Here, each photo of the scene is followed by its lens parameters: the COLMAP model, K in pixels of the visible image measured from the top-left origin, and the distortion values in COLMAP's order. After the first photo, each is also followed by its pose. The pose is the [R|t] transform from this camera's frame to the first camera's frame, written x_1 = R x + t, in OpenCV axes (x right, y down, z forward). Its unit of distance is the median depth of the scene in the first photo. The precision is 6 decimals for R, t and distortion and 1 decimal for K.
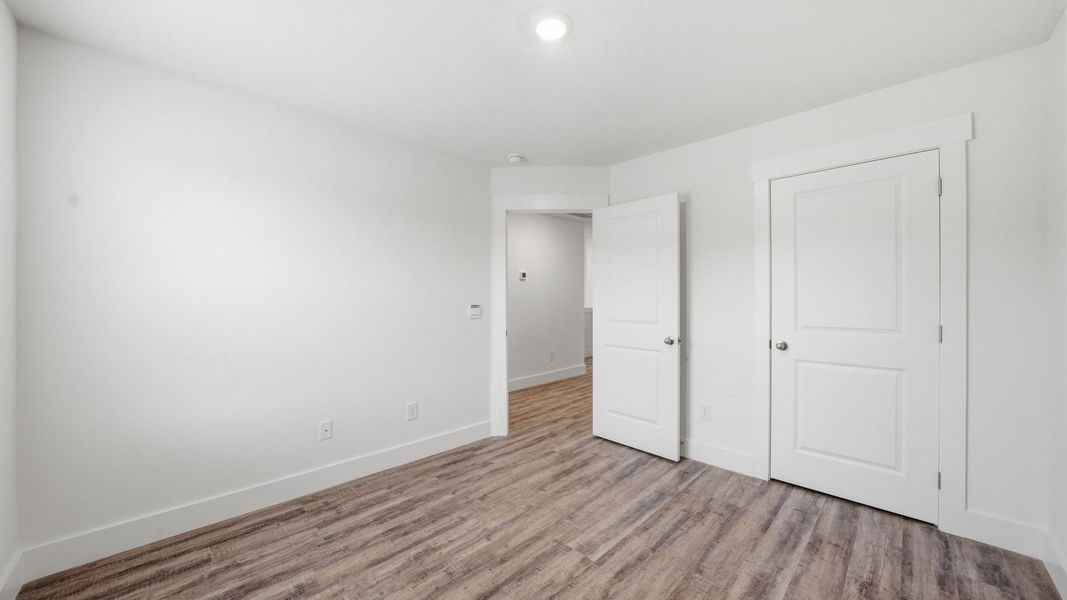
lens RADIAL K [[379.5, 0, 531.8], [0, 379.5, 297.5], [0, 0, 1]] dist [-0.002316, 0.000026]
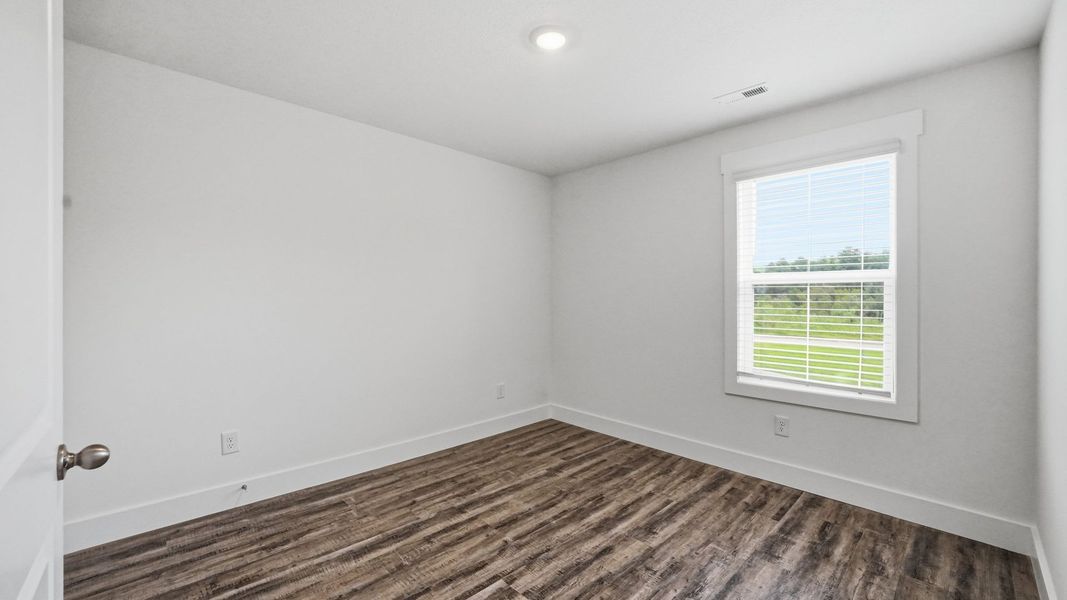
lens RADIAL K [[399.6, 0, 530.1], [0, 399.6, 300.1], [0, 0, 1]] dist [-0.001904, -0.000042]
pose [[-0.999844, -0.003483, 0.017319, 0.079339], [-0.003419, 0.999987, 0.003757, 0.011480], [-0.017332, 0.003697, -0.999843, 1.971935]]
